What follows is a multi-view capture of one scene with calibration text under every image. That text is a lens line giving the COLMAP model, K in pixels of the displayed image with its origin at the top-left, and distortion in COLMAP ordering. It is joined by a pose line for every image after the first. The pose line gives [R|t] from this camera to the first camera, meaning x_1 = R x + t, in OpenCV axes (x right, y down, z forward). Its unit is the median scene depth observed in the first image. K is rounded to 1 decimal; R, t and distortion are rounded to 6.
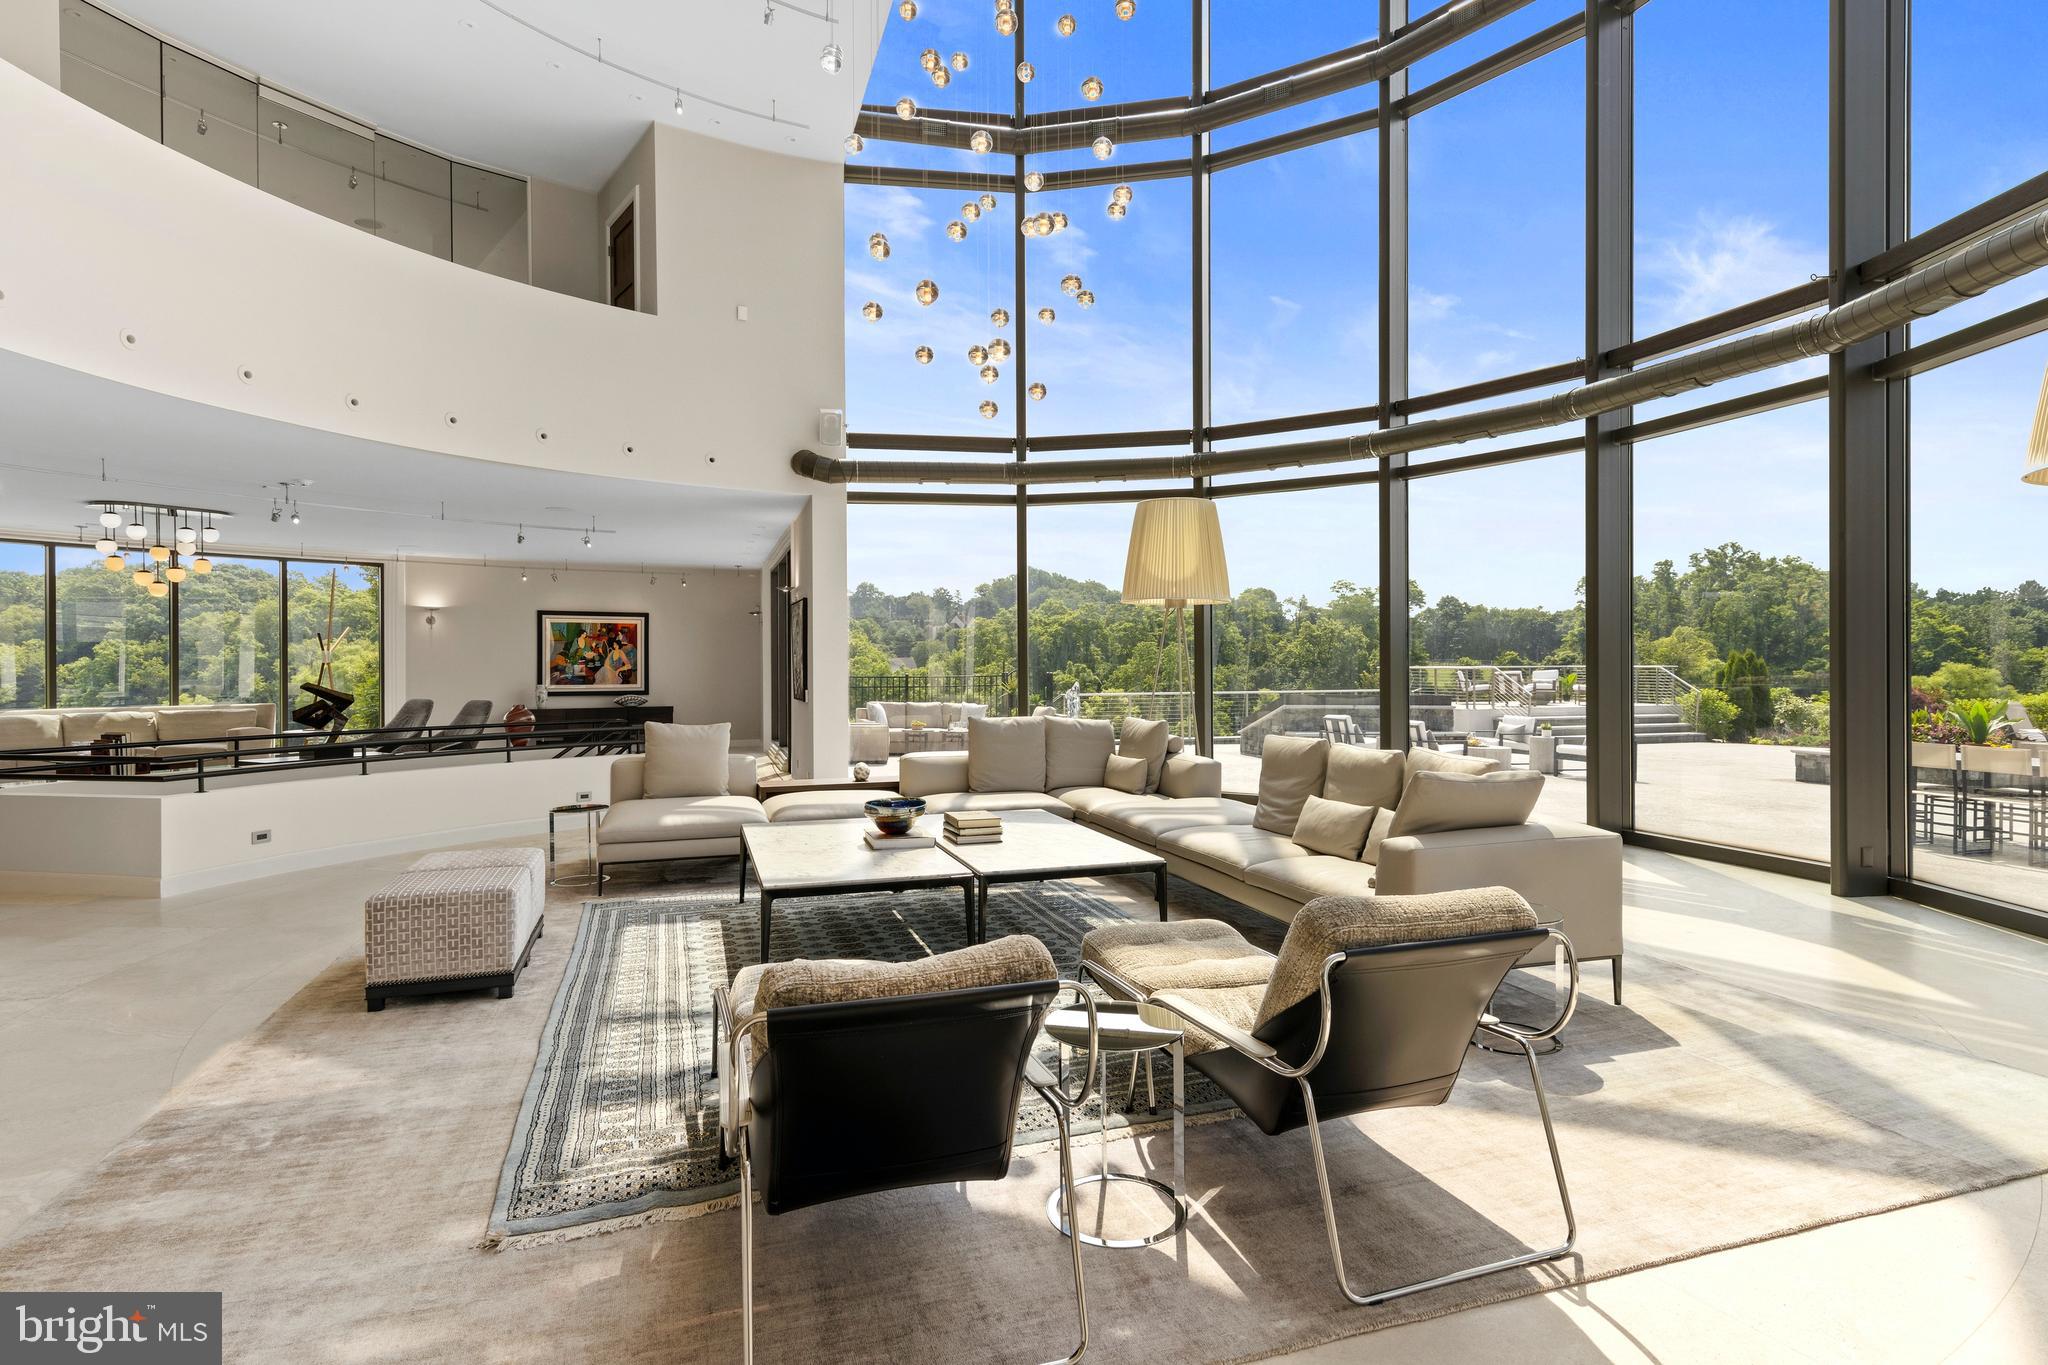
lens RADIAL K [[1042.9, 0, 1029.4], [0, 1042.9, 679.7], [0, 0, 1]] dist [0.010899, -0.001576]
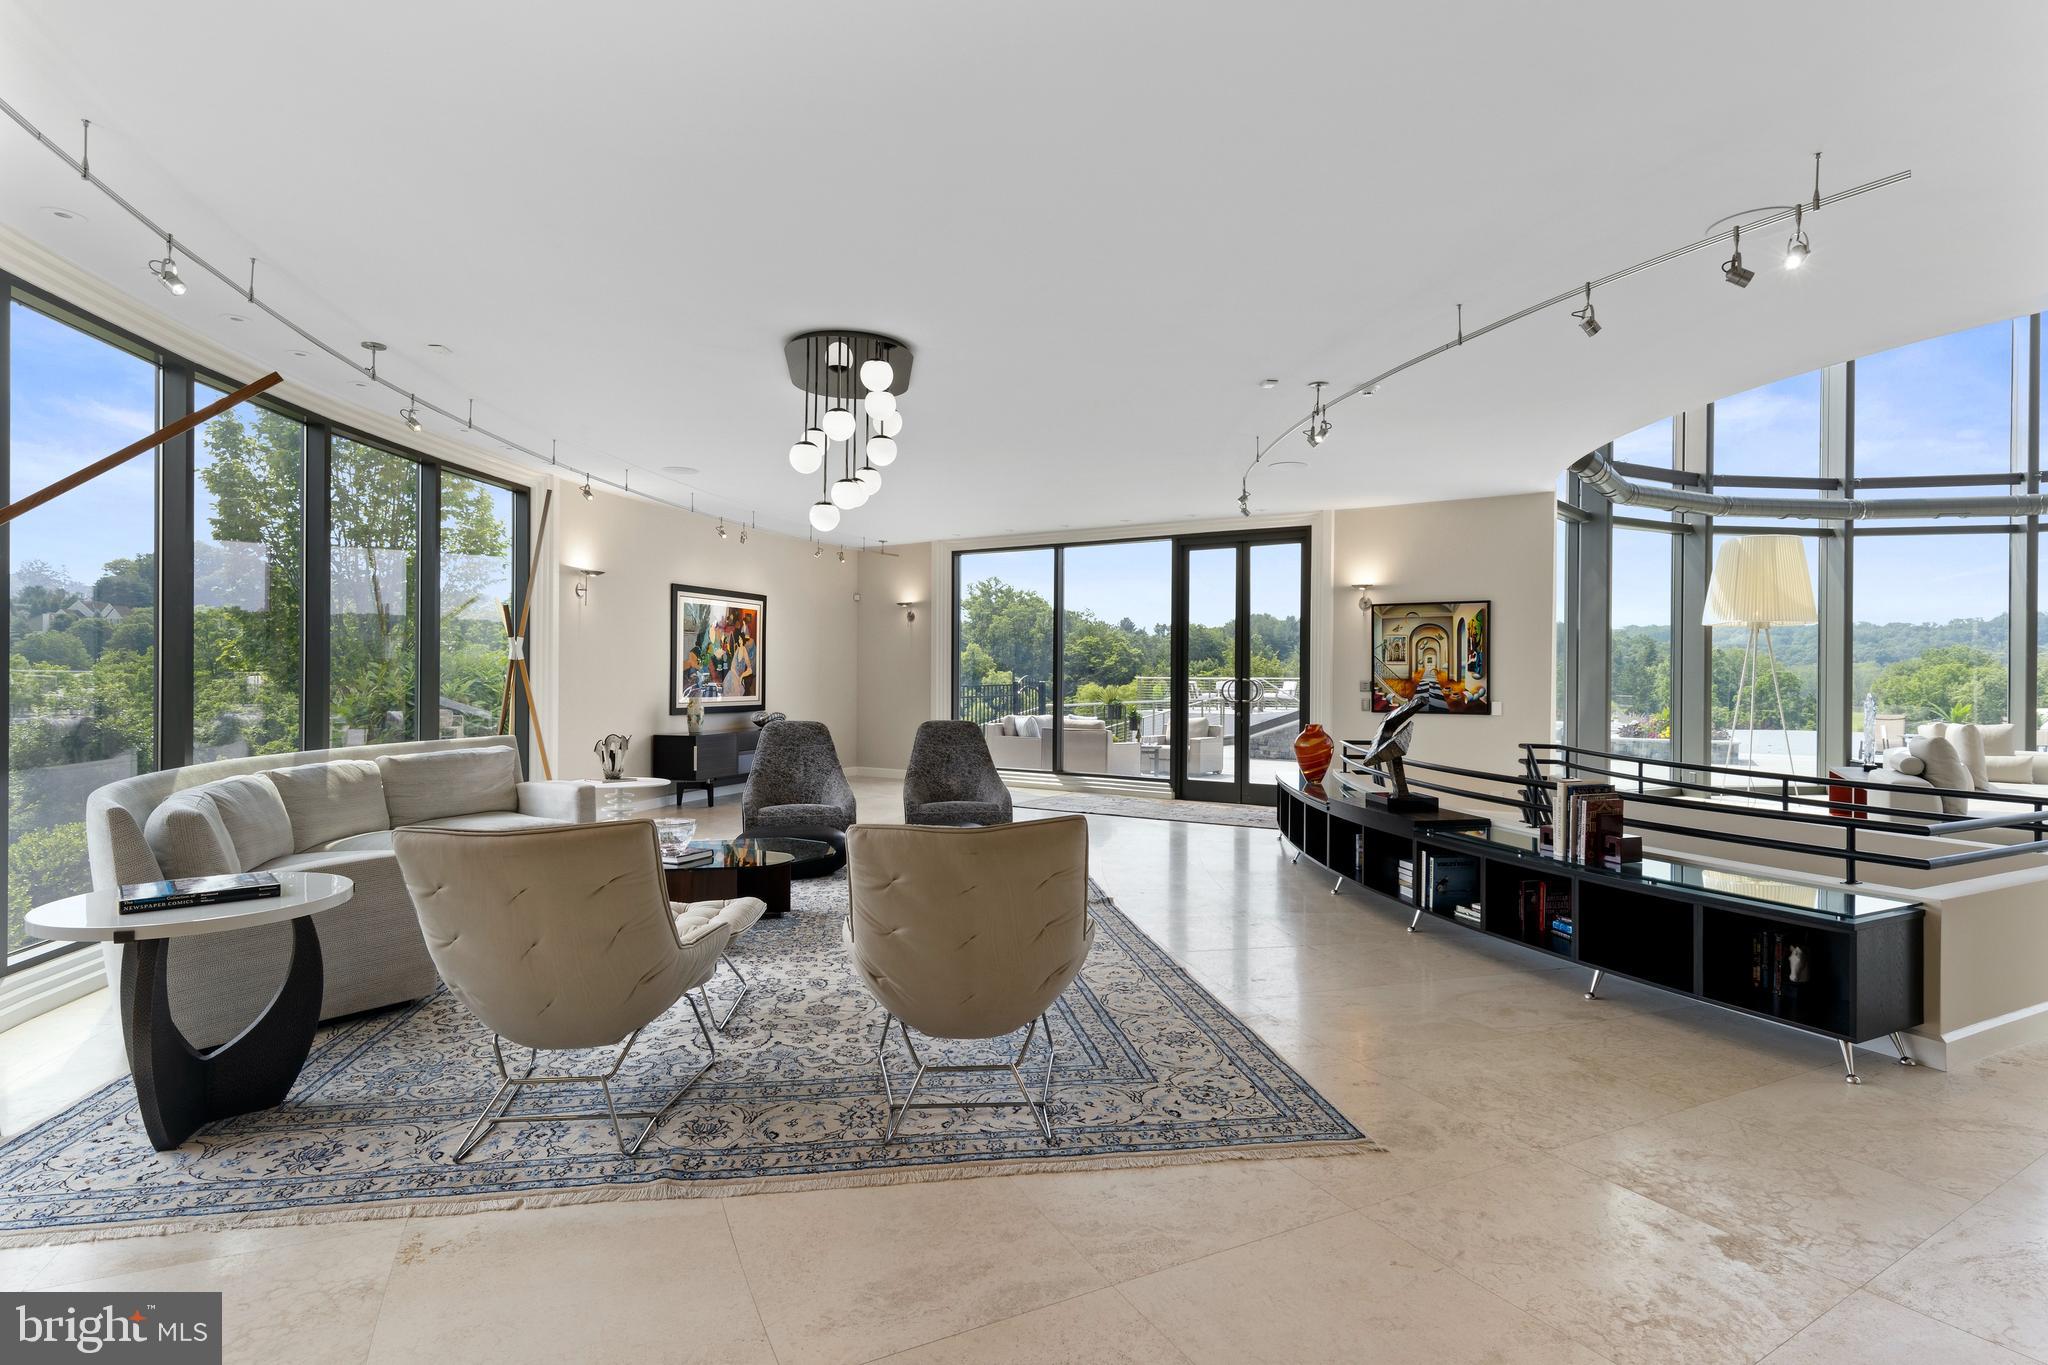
lens RADIAL K [[1042.9, 0, 1029.4], [0, 1042.9, 679.7], [0, 0, 1]] dist [0.010899, -0.001576]
pose [[0.770695, 0.005591, 0.637179, -0.681317], [-0.000329, 0.999965, -0.008377, -0.000695], [-0.637204, 0.006246, 0.770670, 0.338594]]
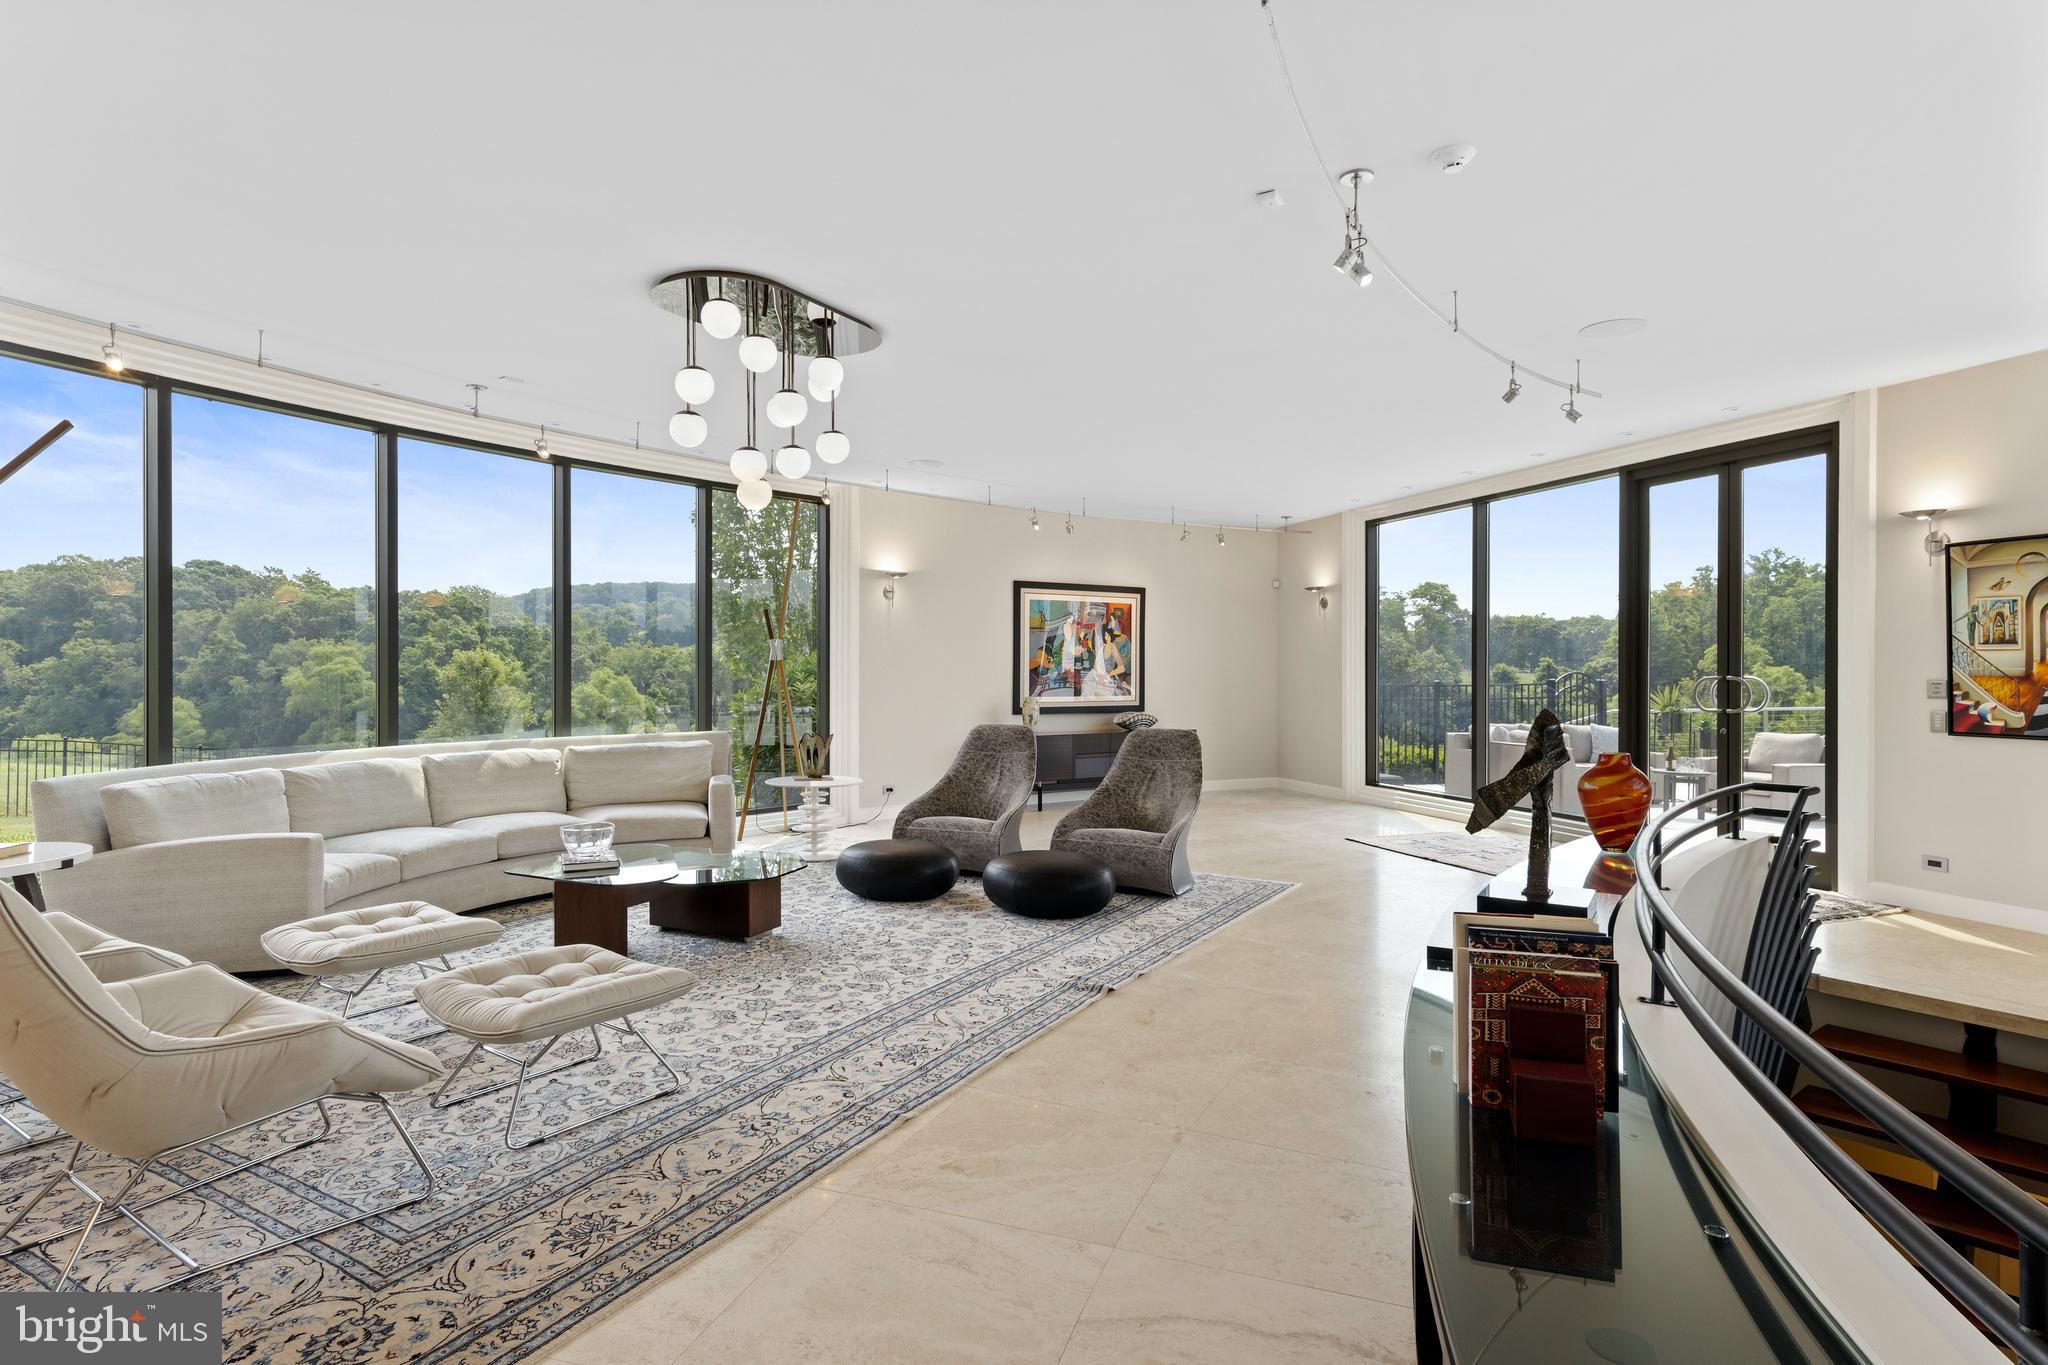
lens RADIAL K [[1042.9, 0, 1029.4], [0, 1042.9, 679.7], [0, 0, 1]] dist [0.010899, -0.001576]
pose [[0.999653, 0.003840, 0.026069, -0.456099], [-0.003717, 0.999982, -0.004768, -0.002330], [-0.026087, 0.004669, 0.999649, 0.342332]]
